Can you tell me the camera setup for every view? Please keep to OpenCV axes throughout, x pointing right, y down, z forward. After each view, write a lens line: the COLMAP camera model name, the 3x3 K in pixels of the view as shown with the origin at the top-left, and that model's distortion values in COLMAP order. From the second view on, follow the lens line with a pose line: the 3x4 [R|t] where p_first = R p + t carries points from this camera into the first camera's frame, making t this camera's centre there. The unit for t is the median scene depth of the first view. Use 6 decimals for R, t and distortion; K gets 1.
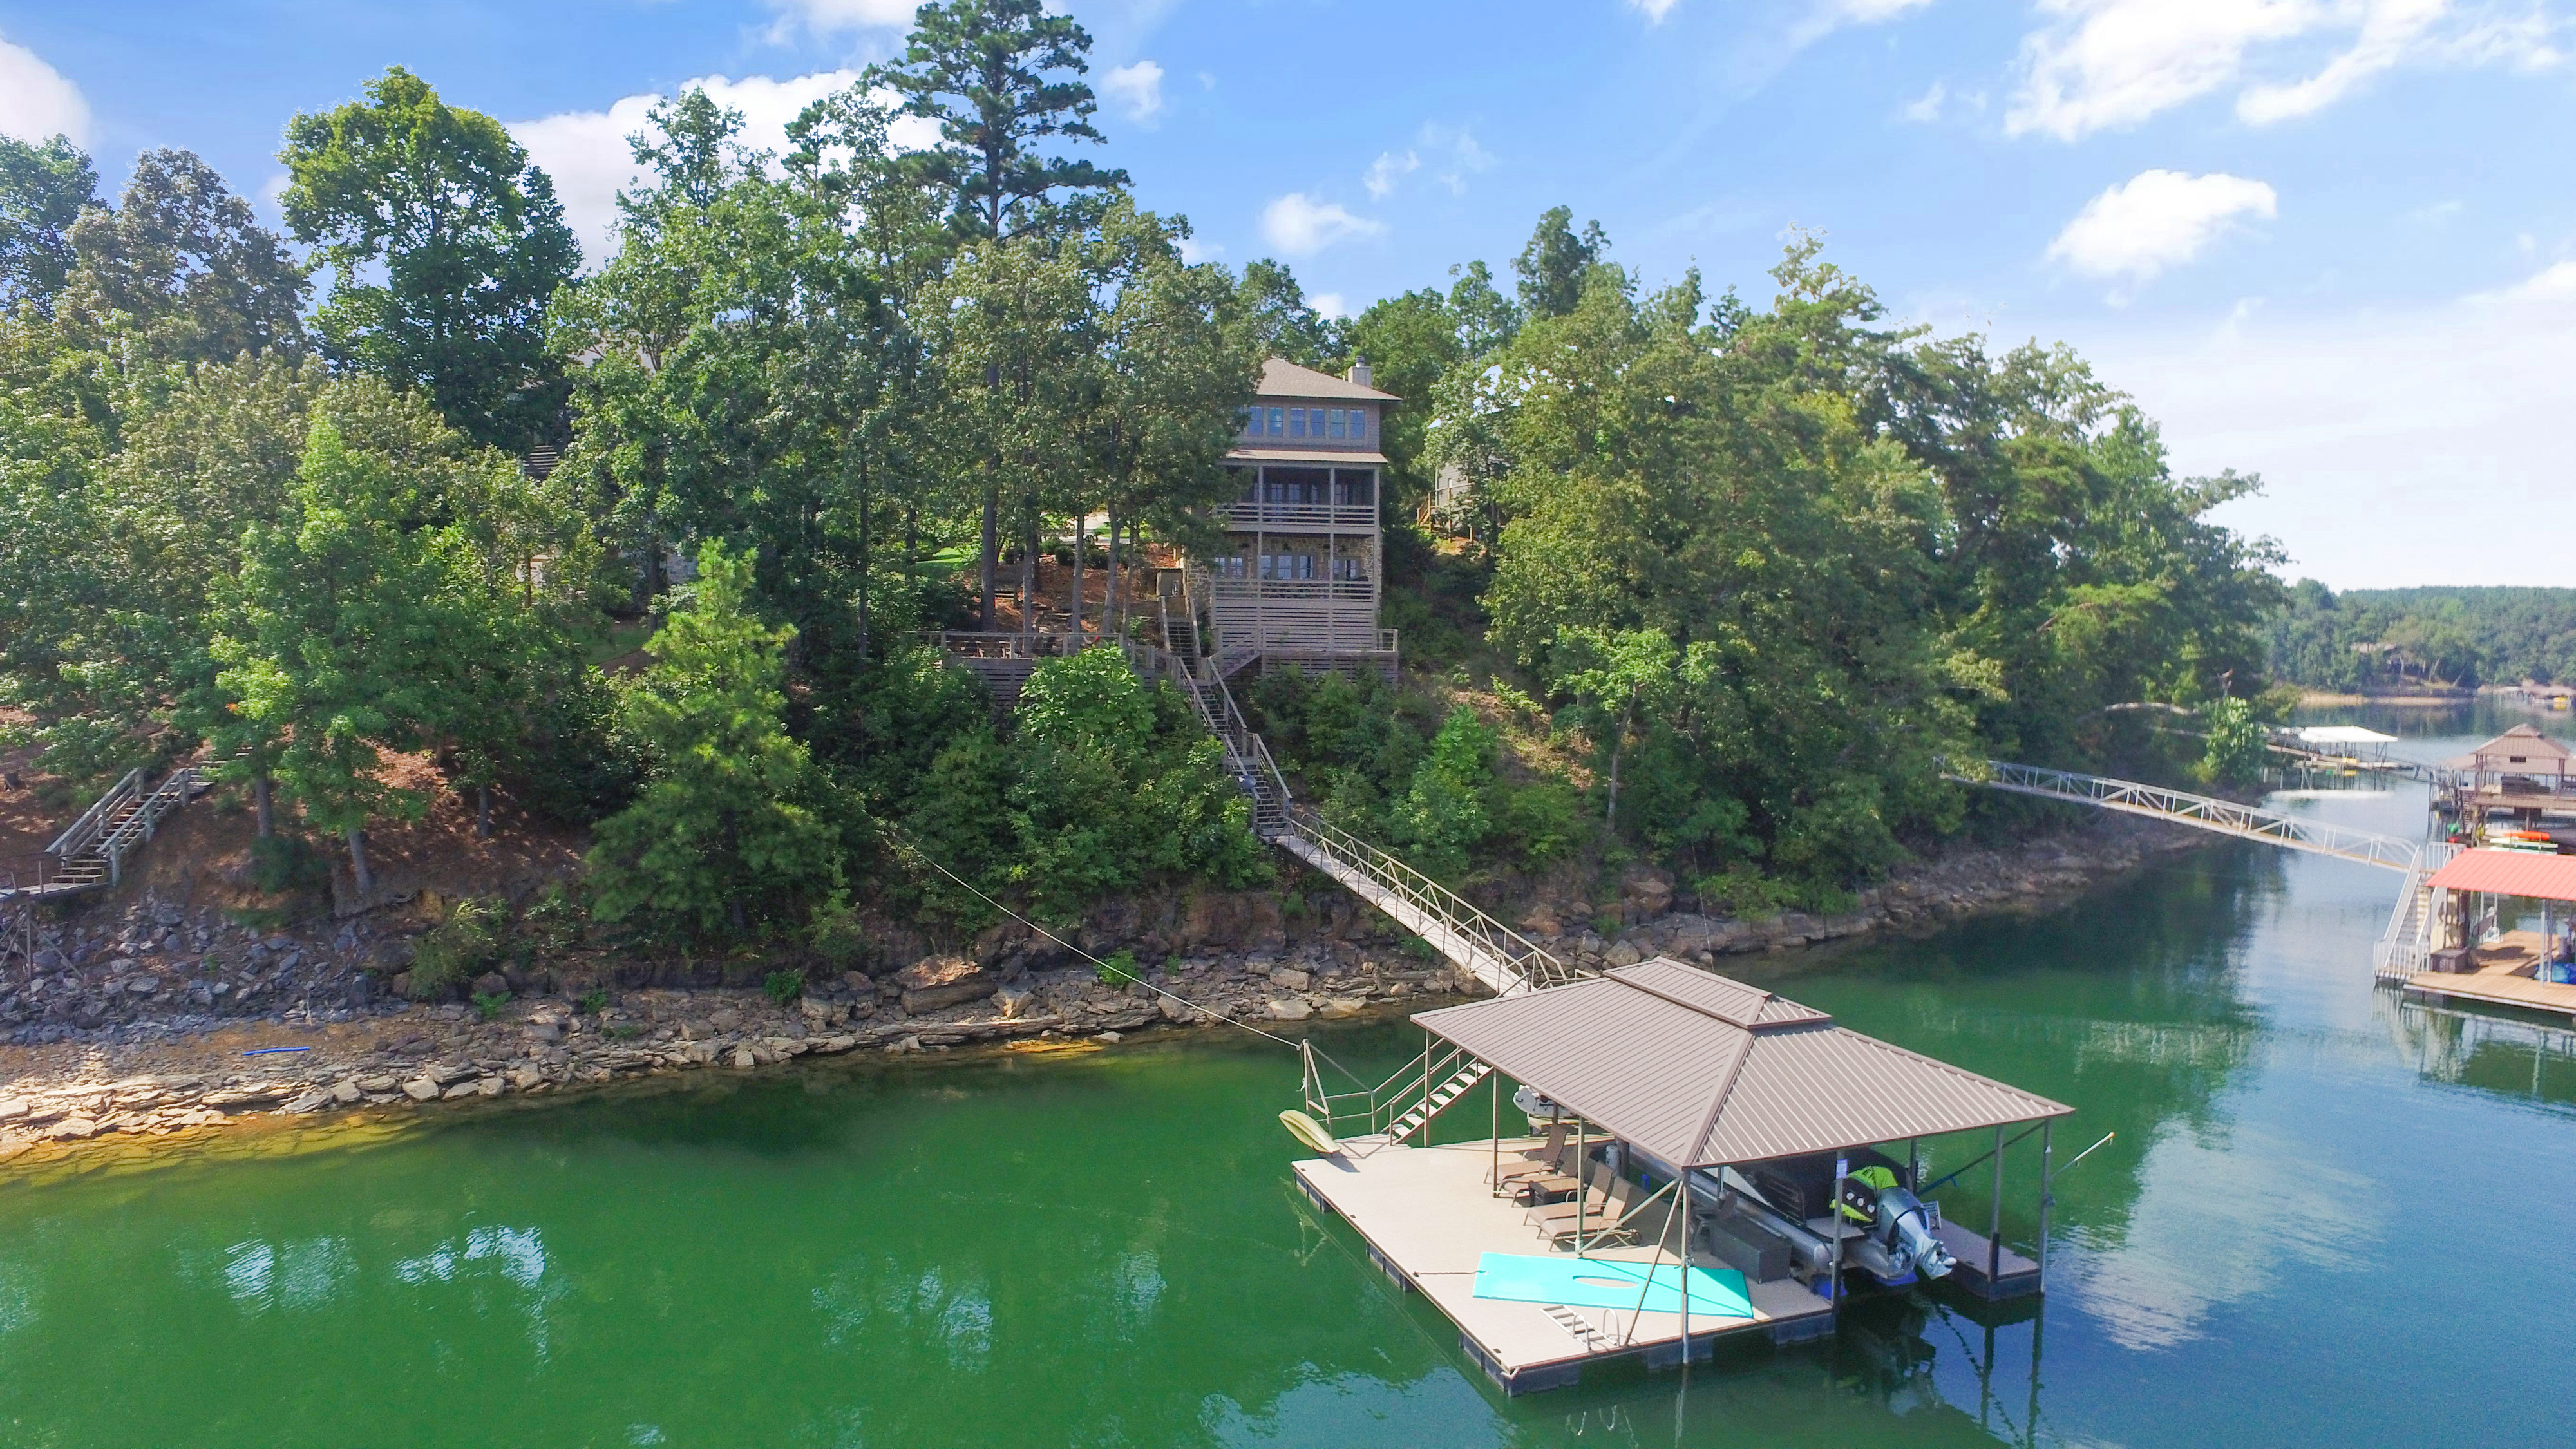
lens RADIAL K [[1479.8, 0, 1286.6], [0, 1479.8, 714.0], [0, 0, 1]] dist [-0.118190, 0.086999]
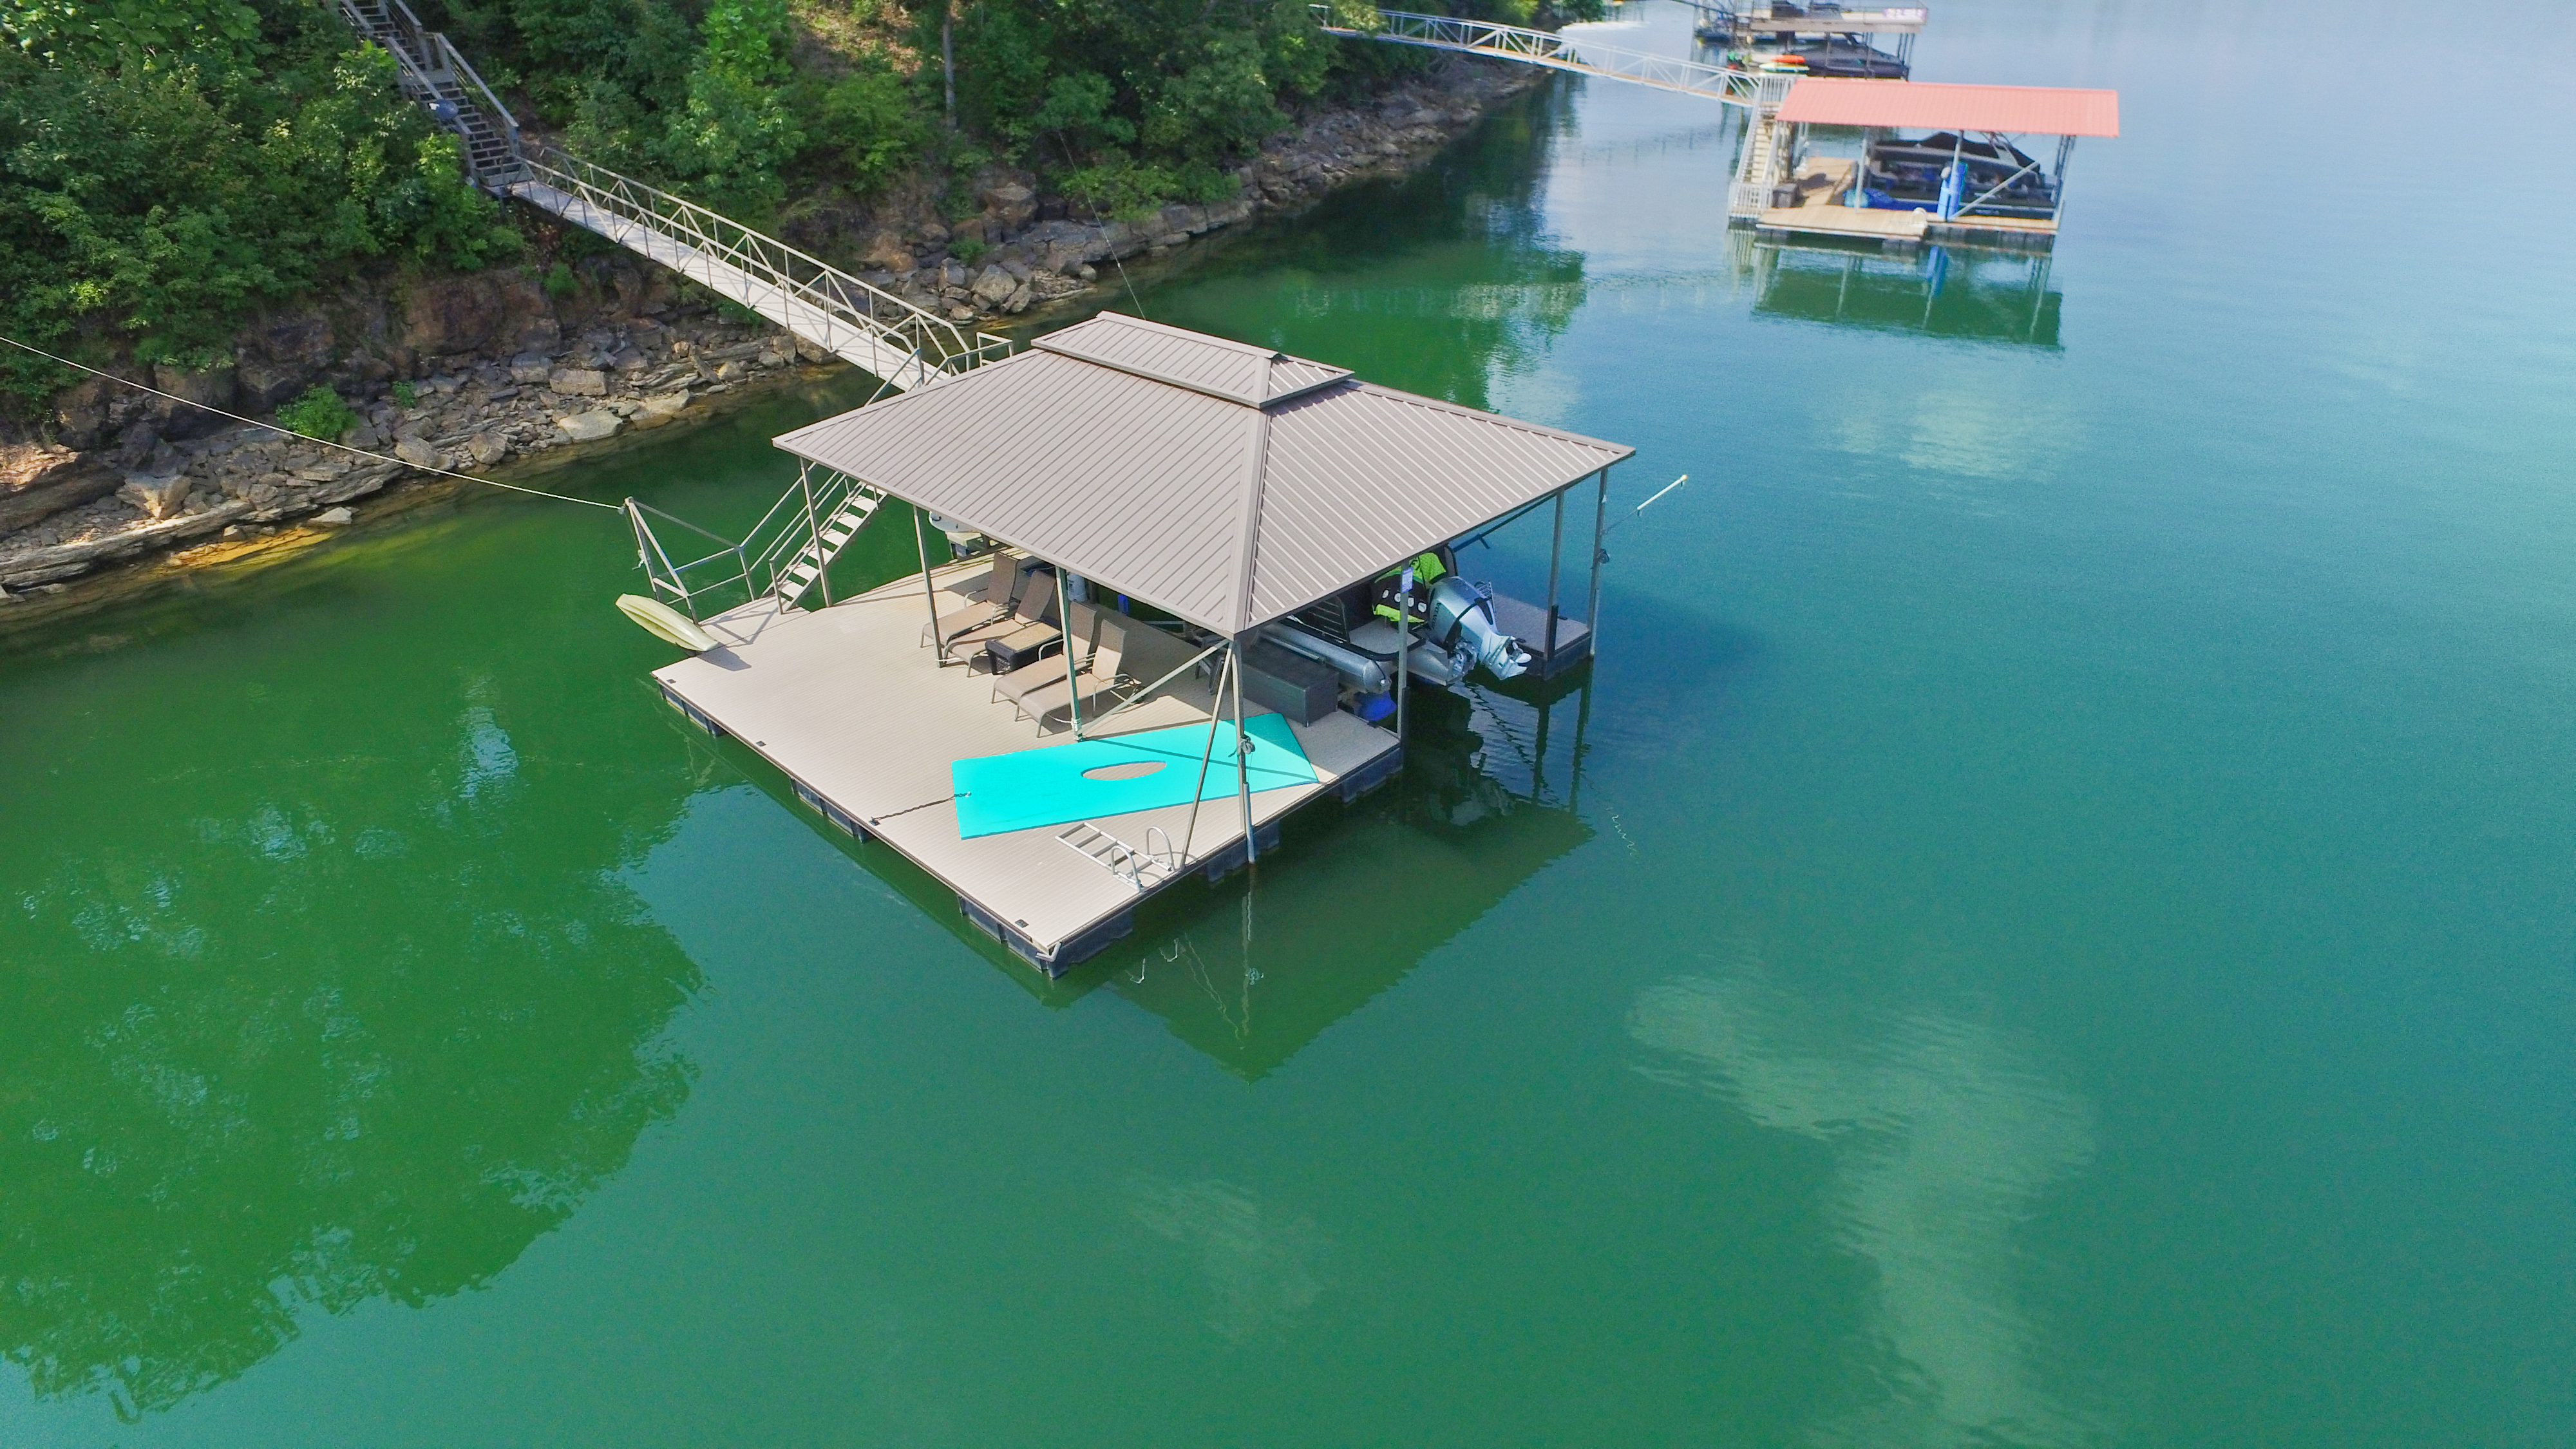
lens RADIAL K [[1479.8, 0, 1286.6], [0, 1479.8, 714.0], [0, 0, 1]] dist [-0.118190, 0.086999]
pose [[0.892154, -0.243754, 0.380322, 0.003591], [0.043562, 0.884421, 0.464652, 0.003567], [-0.449625, -0.397974, 0.799658, 0.178574]]
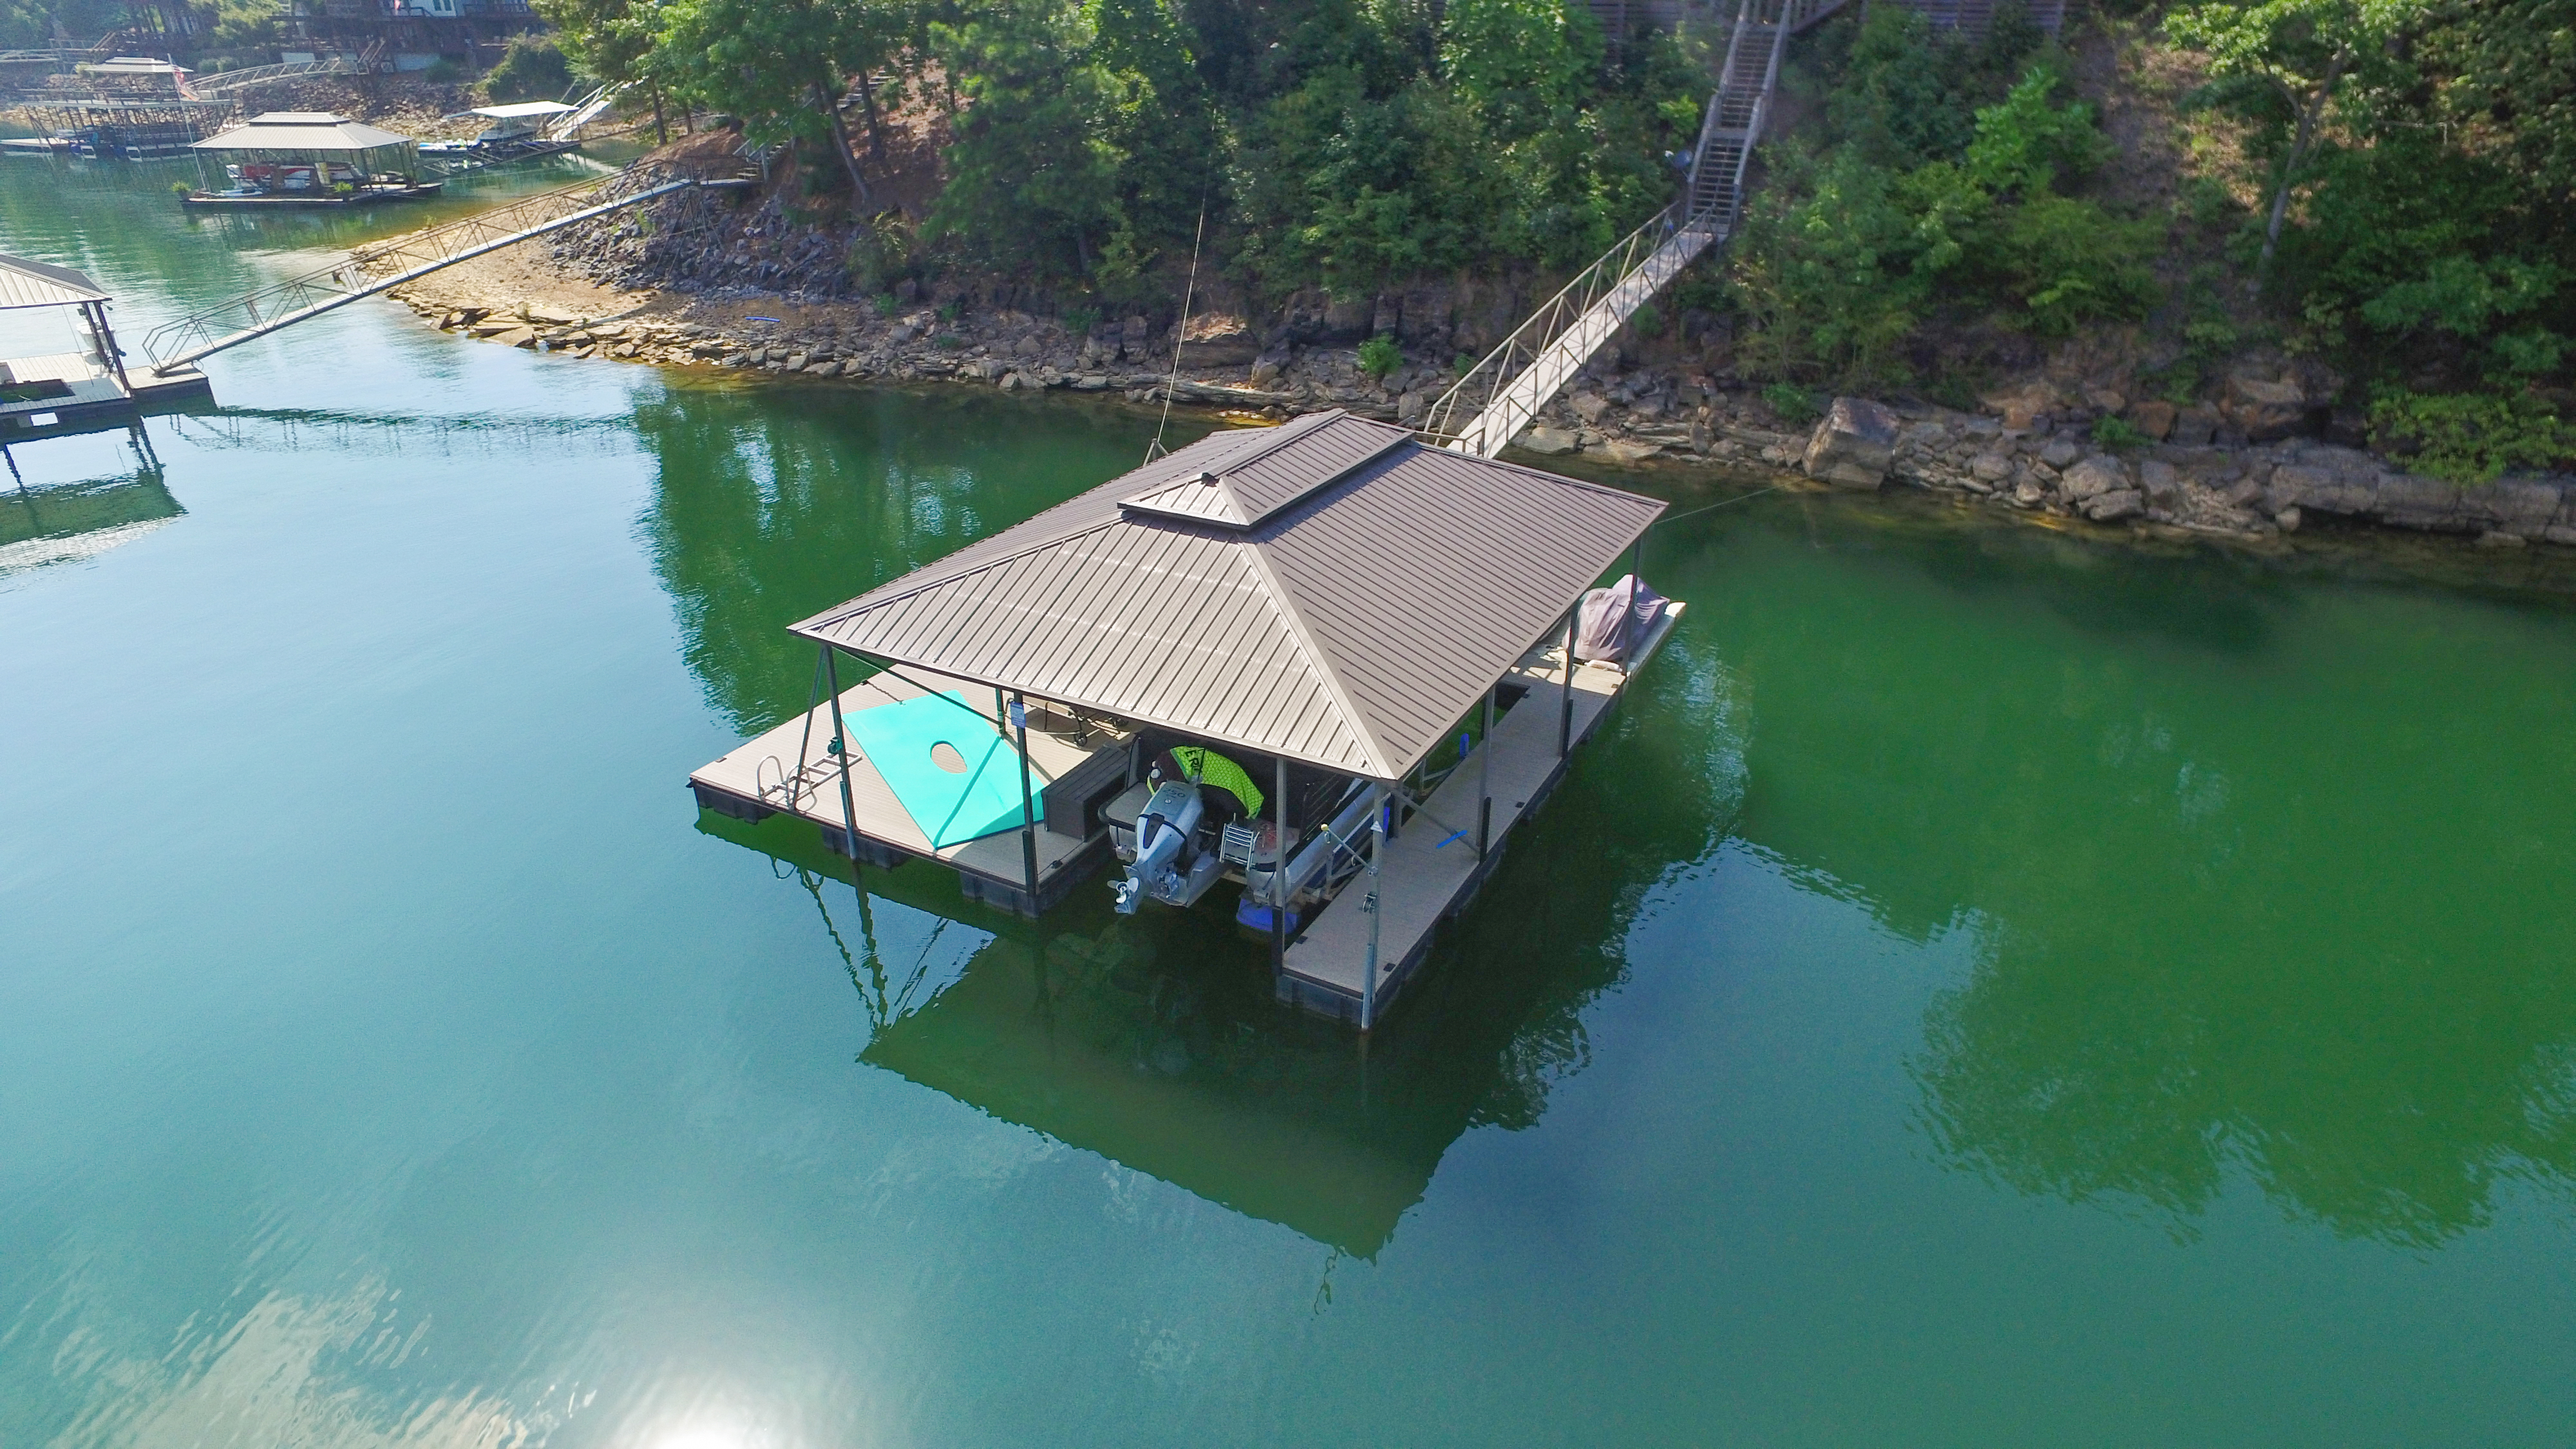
lens RADIAL K [[1479.8, 0, 1286.6], [0, 1479.8, 714.0], [0, 0, 1]] dist [-0.118190, 0.086999]
pose [[0.682432, 0.316543, -0.658853, 0.462874], [-0.027451, 0.911829, 0.409650, 0.006618], [0.730434, -0.261472, 0.630951, 0.311530]]
